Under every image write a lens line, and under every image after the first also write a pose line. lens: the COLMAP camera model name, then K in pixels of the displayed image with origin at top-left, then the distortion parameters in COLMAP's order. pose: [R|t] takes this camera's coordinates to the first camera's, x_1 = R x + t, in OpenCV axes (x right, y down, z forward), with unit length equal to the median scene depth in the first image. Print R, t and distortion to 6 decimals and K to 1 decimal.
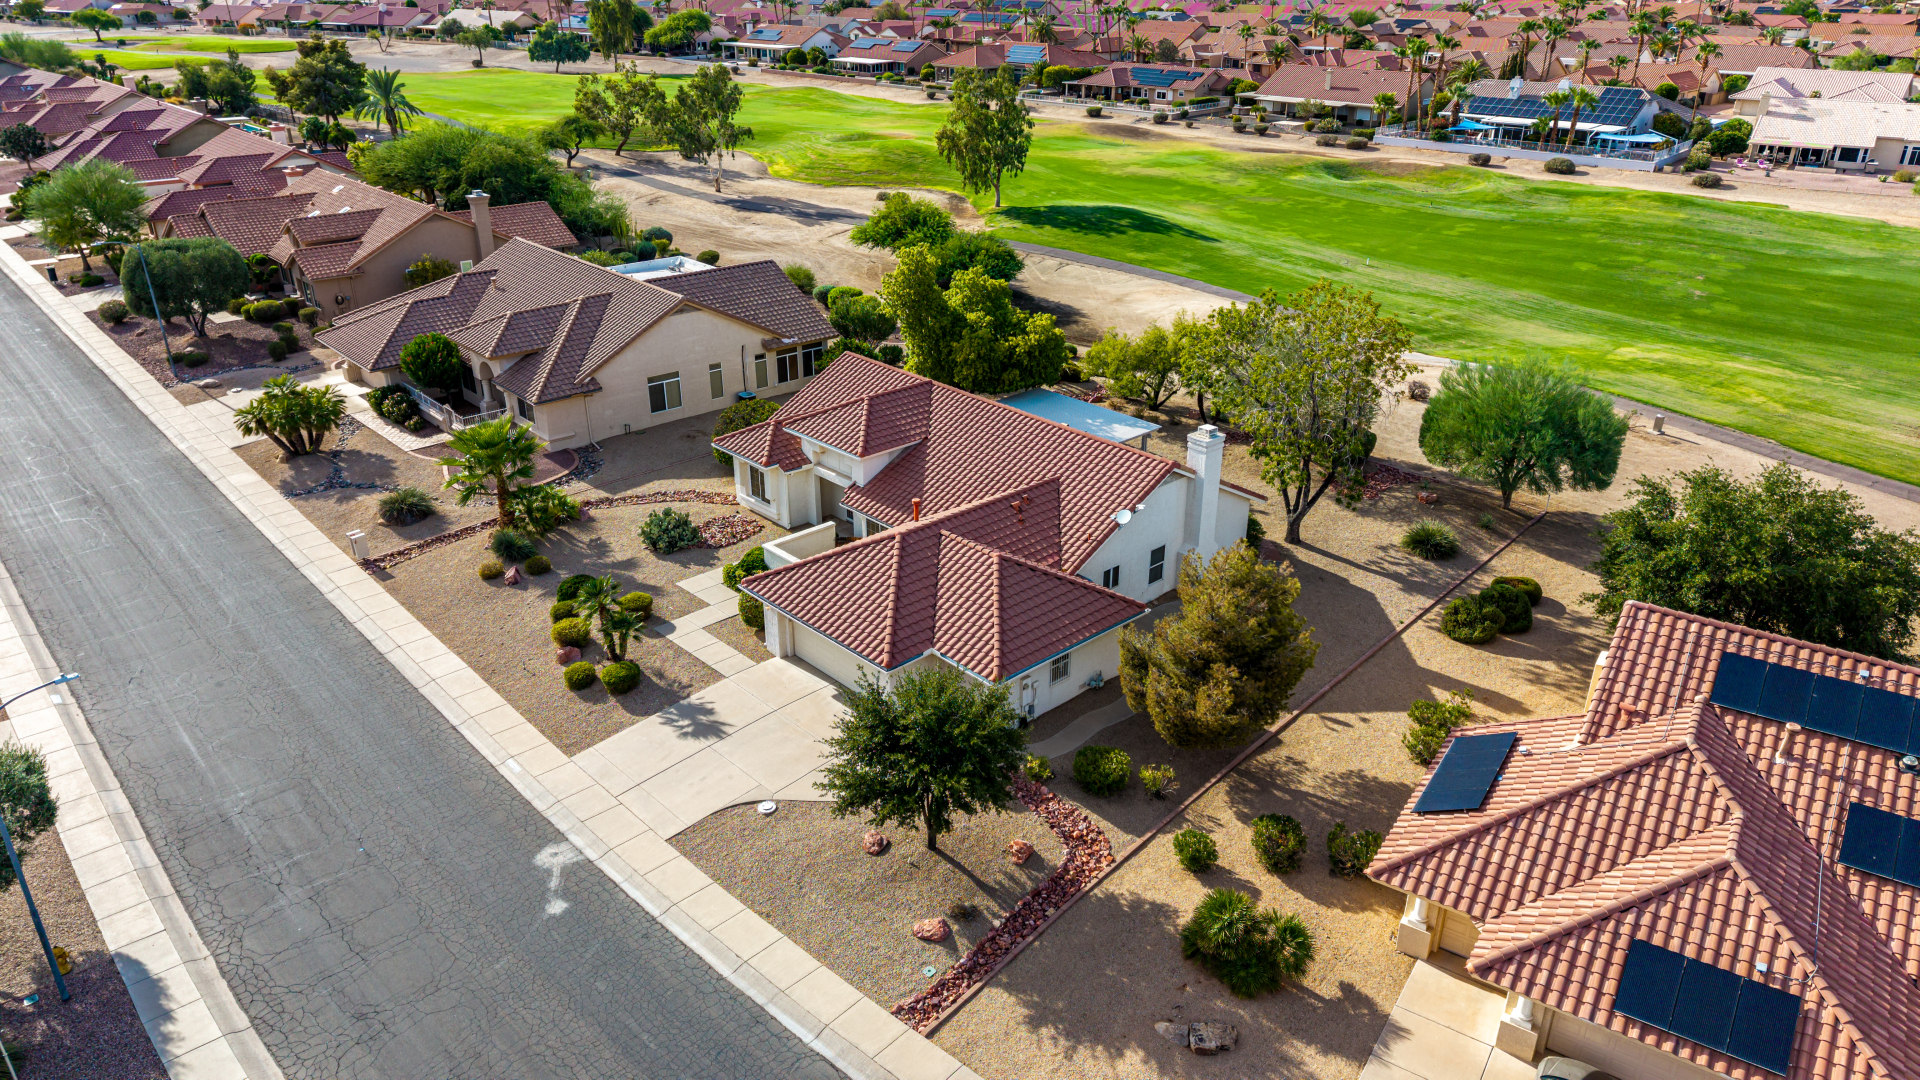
lens RADIAL K [[1279.4, 0, 963.5], [0, 1279.4, 545.9], [0, 0, 1]] dist [0.037435, -0.037786]
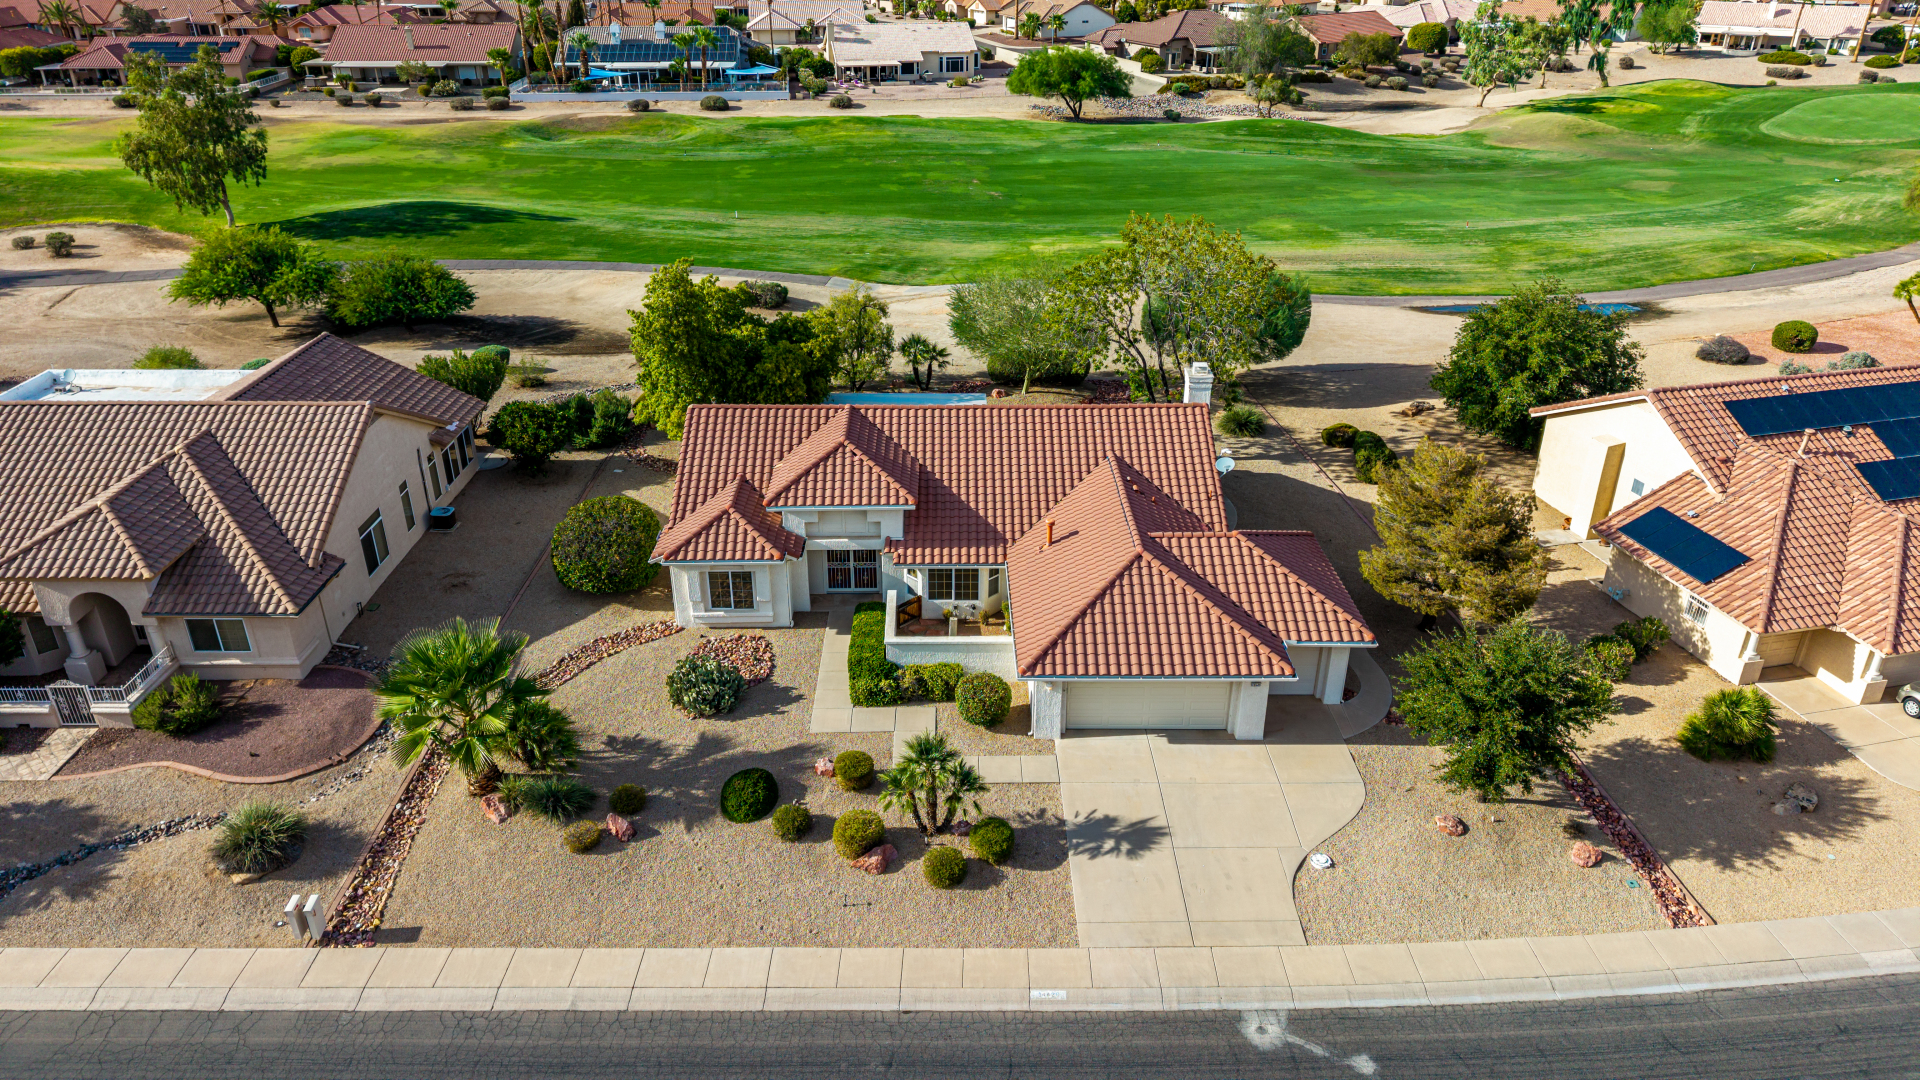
lens RADIAL K [[1279.4, 0, 963.9], [0, 1279.4, 540.0], [0, 0, 1]] dist [0.037435, -0.037786]
pose [[0.671814, -0.335594, 0.660335, -0.597536], [0.314237, 0.936406, 0.156198, -0.162115], [-0.670761, 0.102566, 0.734547, 0.334874]]
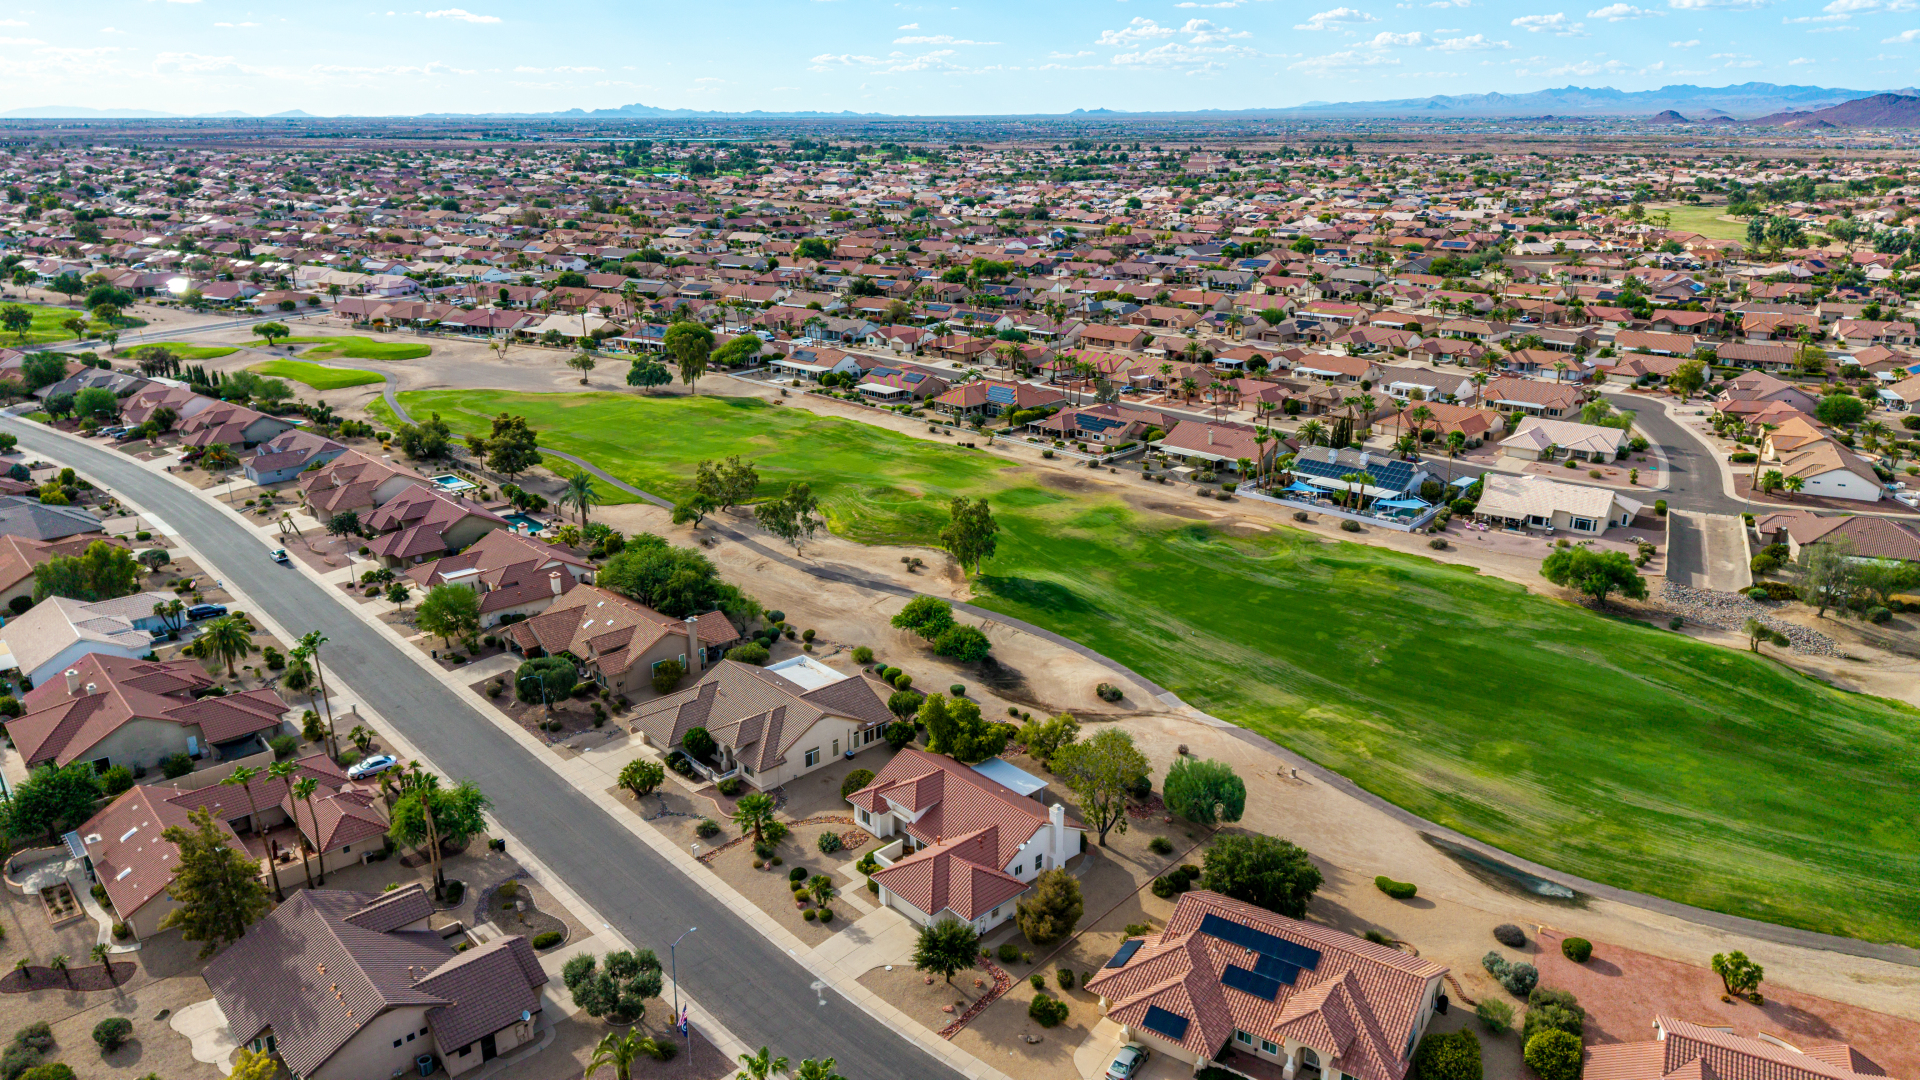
lens RADIAL K [[1279.4, 0, 960.4], [0, 1279.4, 528.5], [0, 0, 1]] dist [0.037435, -0.037786]
pose [[0.999983, -0.003968, 0.004255, -0.003394], [0.004480, 0.991742, -0.128169, -0.272987], [-0.003711, 0.128186, 0.991743, -1.344977]]
